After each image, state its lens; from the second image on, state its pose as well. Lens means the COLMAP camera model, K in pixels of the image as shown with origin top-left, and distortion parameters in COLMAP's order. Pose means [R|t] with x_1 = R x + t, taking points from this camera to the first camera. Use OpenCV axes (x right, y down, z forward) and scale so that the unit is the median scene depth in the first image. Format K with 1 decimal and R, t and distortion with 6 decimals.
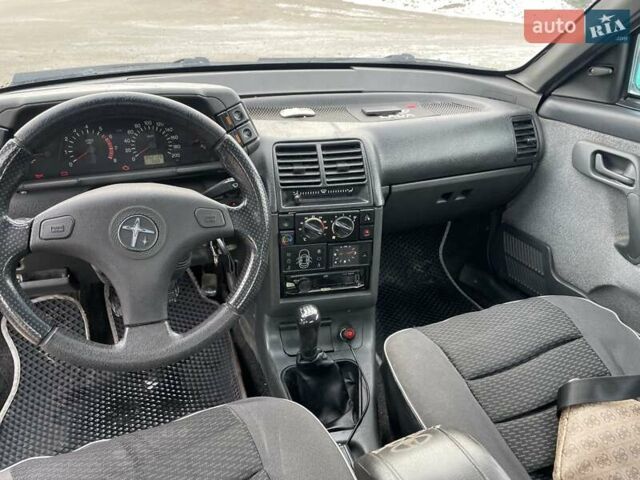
lens RADIAL K [[500.7, 0, 320.0], [0, 500.7, 240.0], [0, 0, 1]] dist [0.008065, 0.001117]
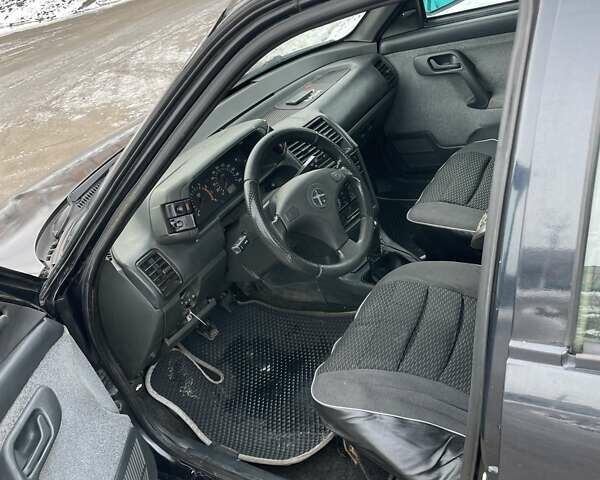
lens RADIAL K [[641.9, 0, 300.0], [0, 641.9, 240.0], [0, 0, 1]] dist [0.066934, -0.026440]
pose [[0.768995, -0.513171, 0.381186, -0.744595], [0.533822, 0.843556, 0.058718, -0.030895], [-0.351684, 0.158331, 0.922632, -0.570275]]
